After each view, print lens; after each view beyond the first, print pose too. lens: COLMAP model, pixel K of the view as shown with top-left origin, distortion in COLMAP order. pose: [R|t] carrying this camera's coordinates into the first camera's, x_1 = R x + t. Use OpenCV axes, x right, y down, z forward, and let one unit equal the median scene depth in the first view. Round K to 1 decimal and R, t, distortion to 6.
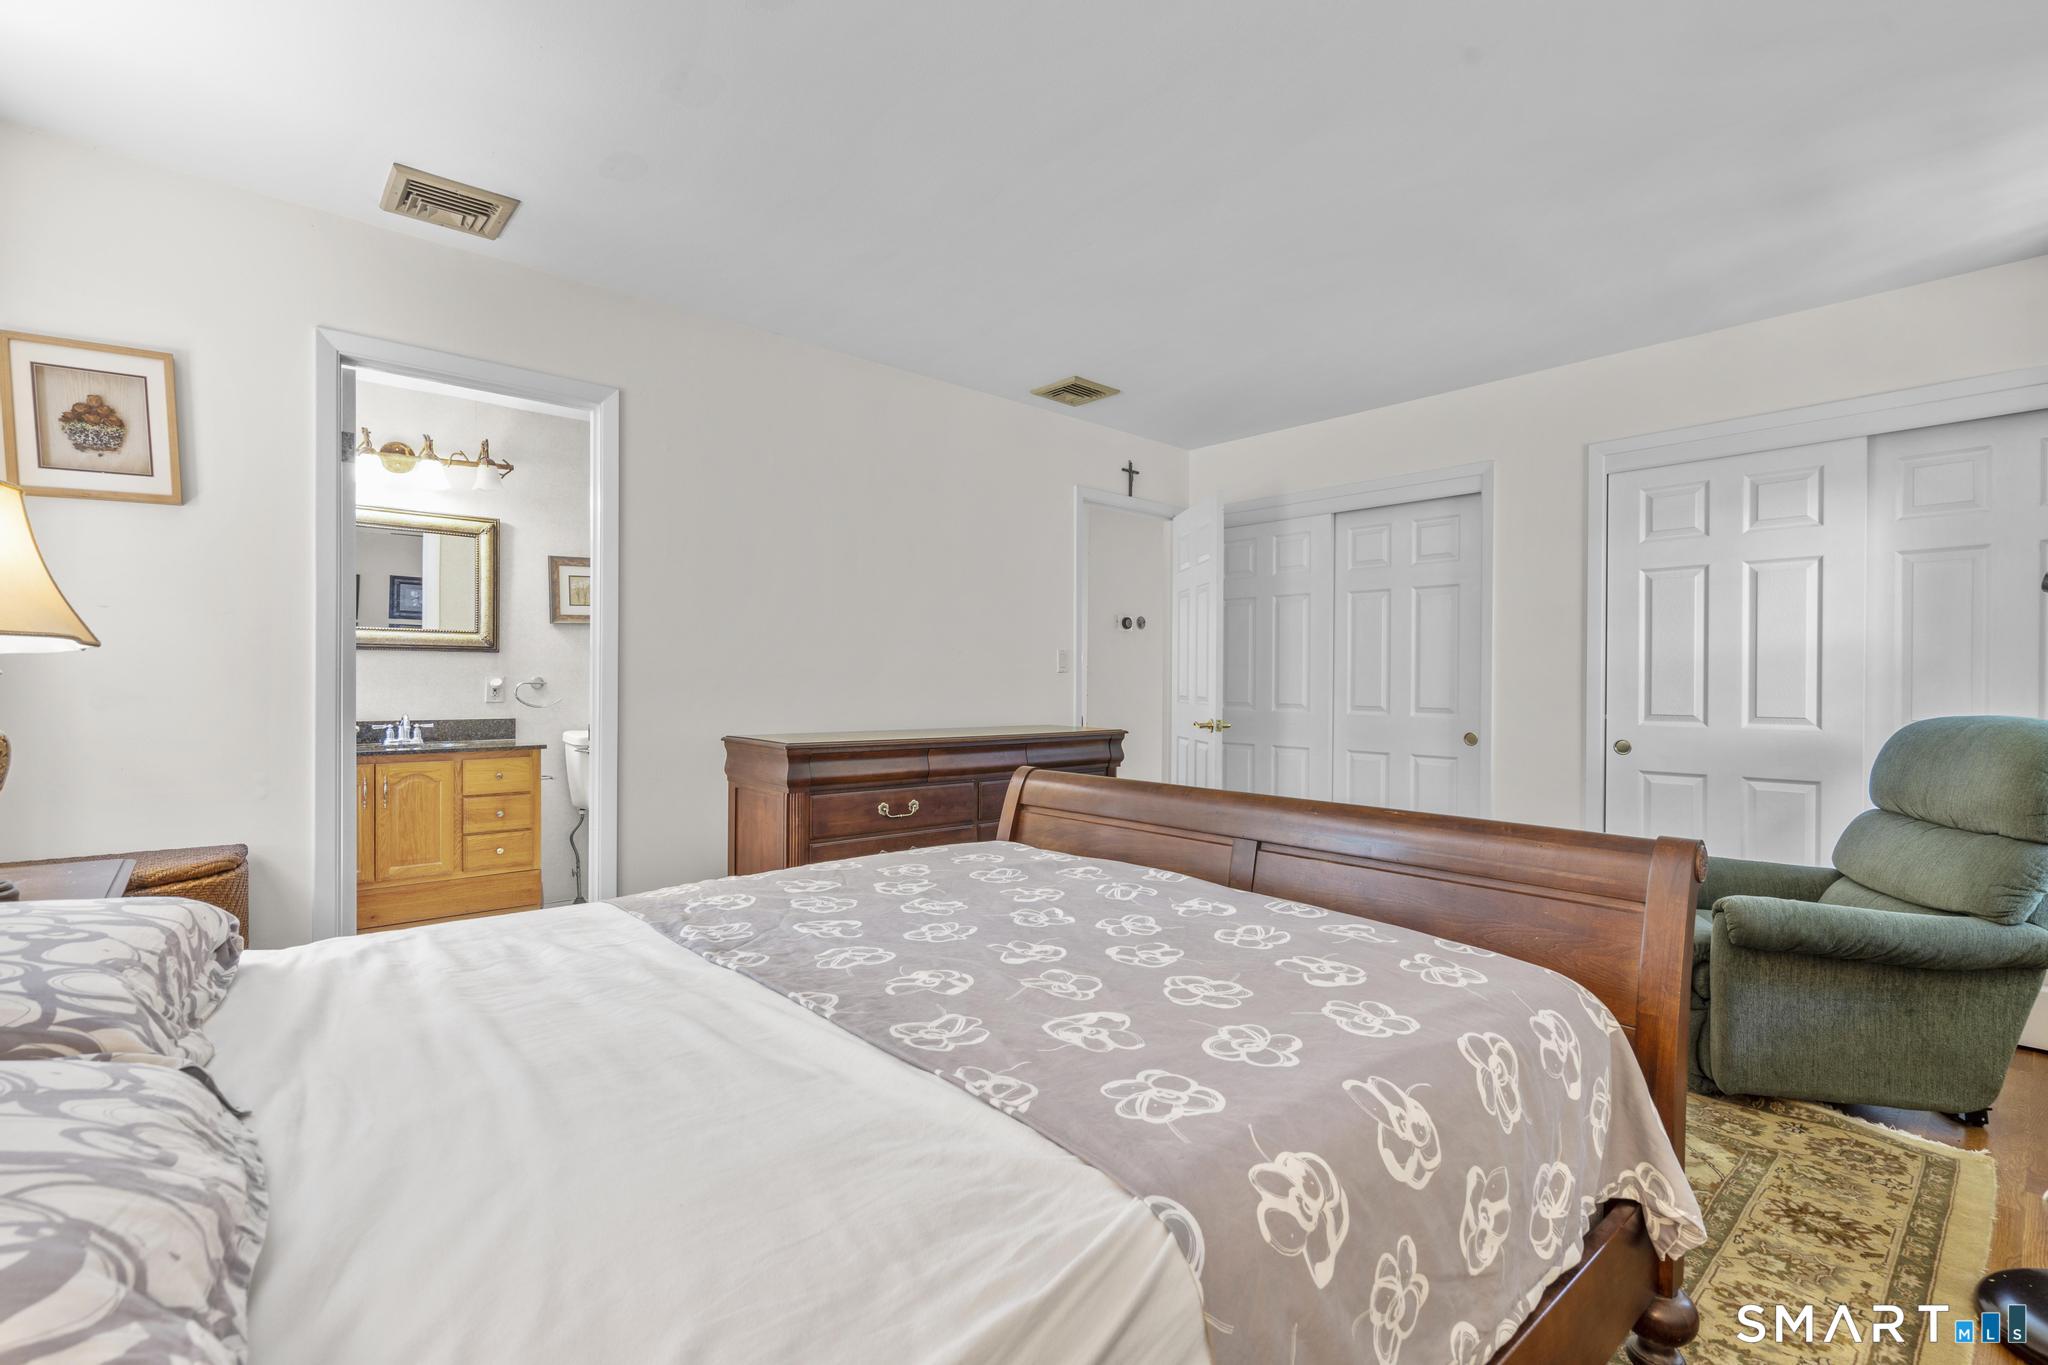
lens RADIAL K [[917.4, 0, 1022.5], [0, 917.4, 688.4], [0, 0, 1]] dist [-0.009205, 0.001247]
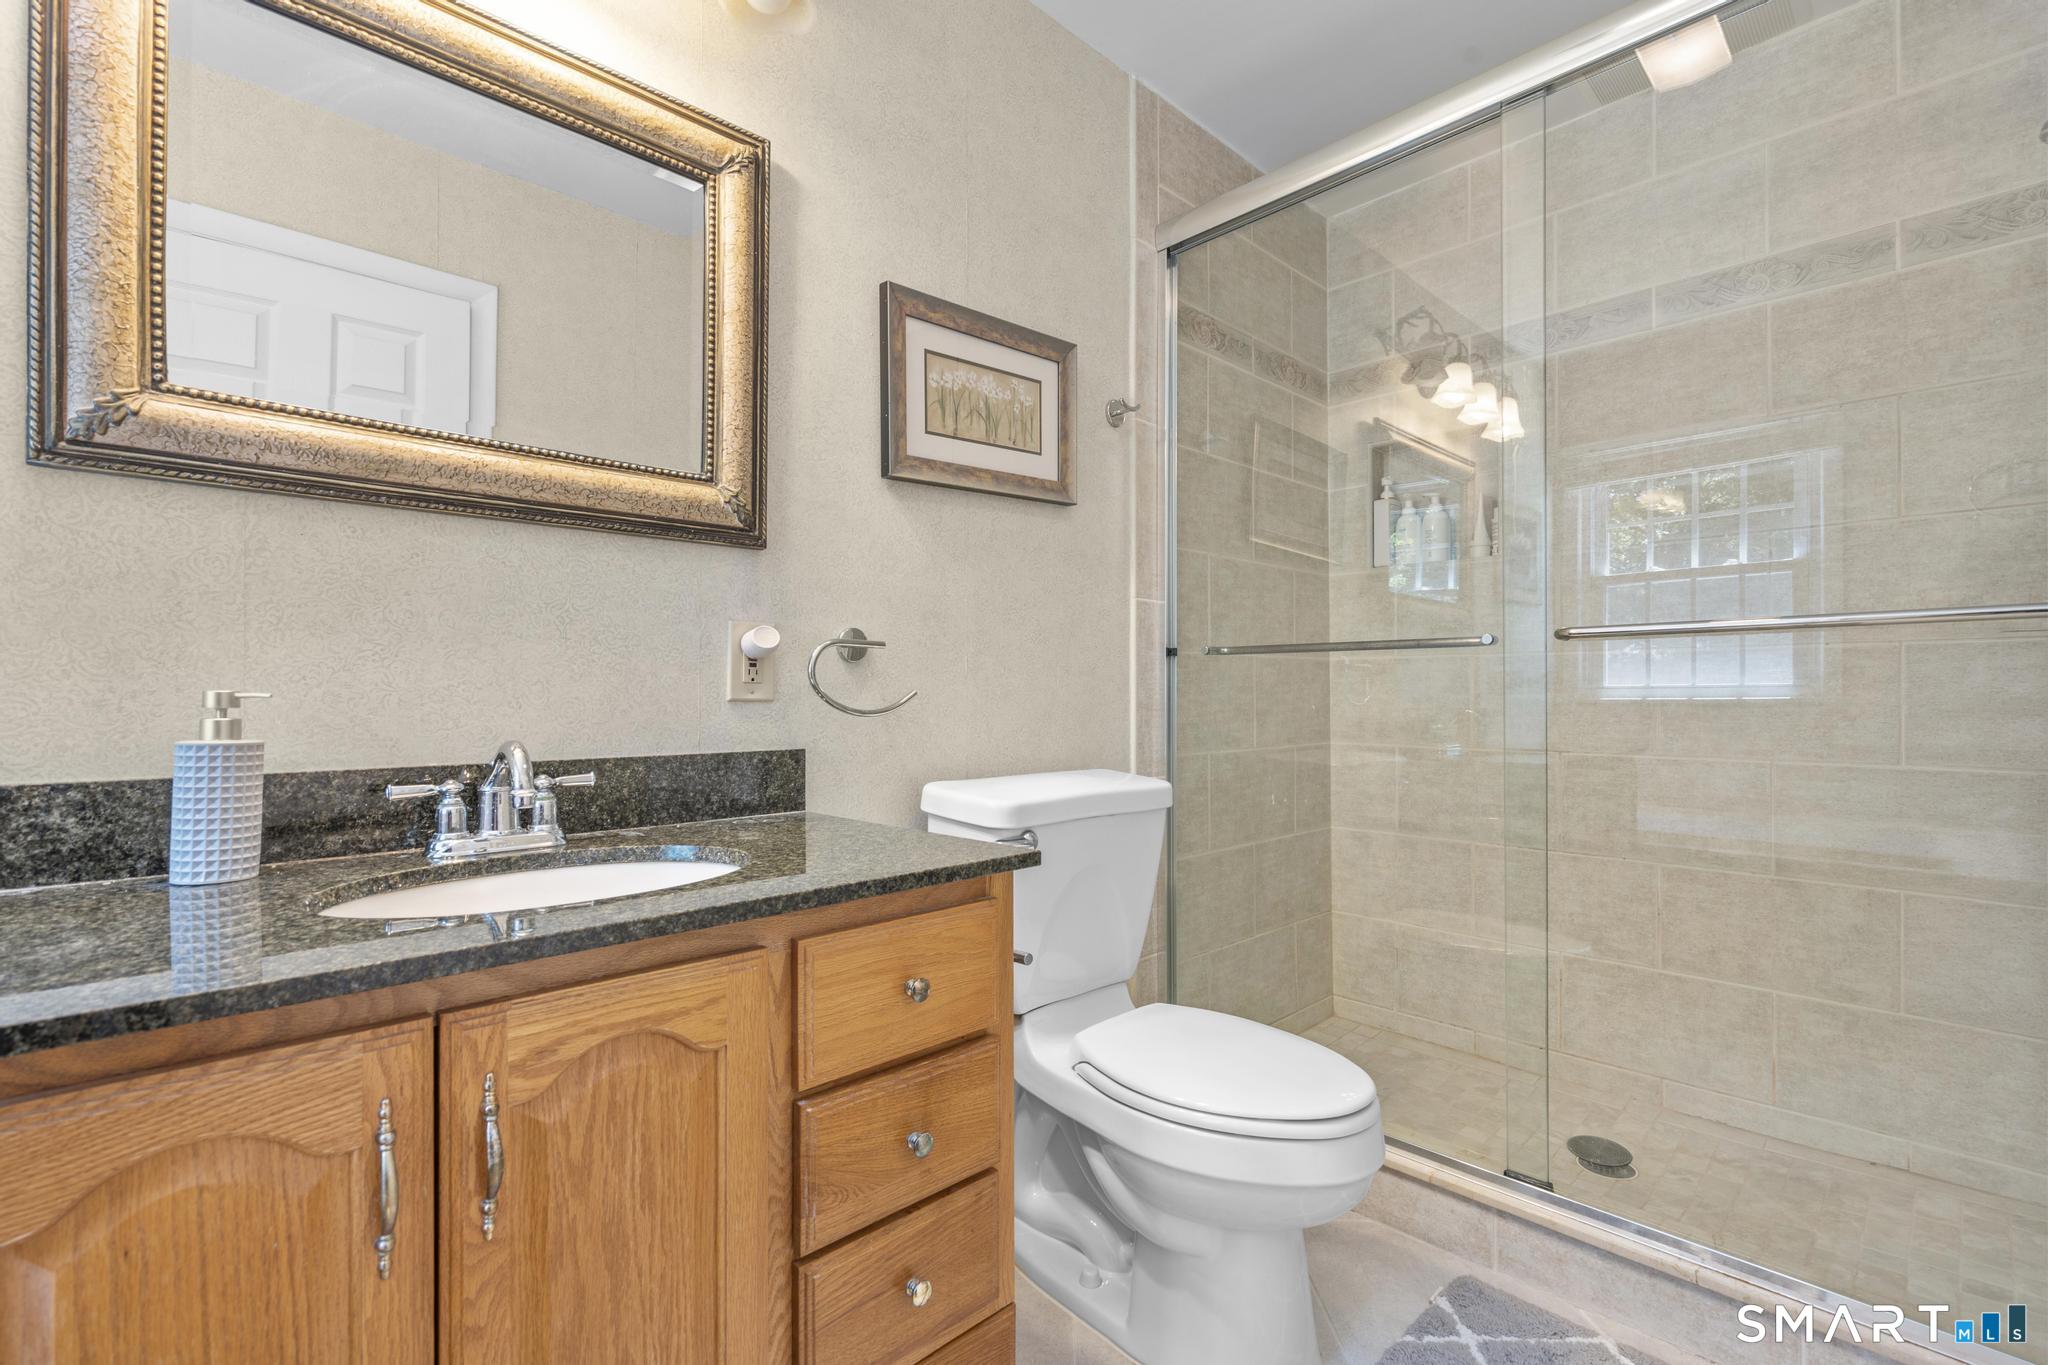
lens RADIAL K [[903.1, 0, 1030.0], [0, 903.1, 690.6], [0, 0, 1]] dist [-0.001152, 0.000027]
pose [[0.998829, -0.007549, 0.047798, -0.497781], [0.007871, 0.999948, -0.006553, 0.014927], [-0.047746, 0.006921, 0.998836, 0.676924]]
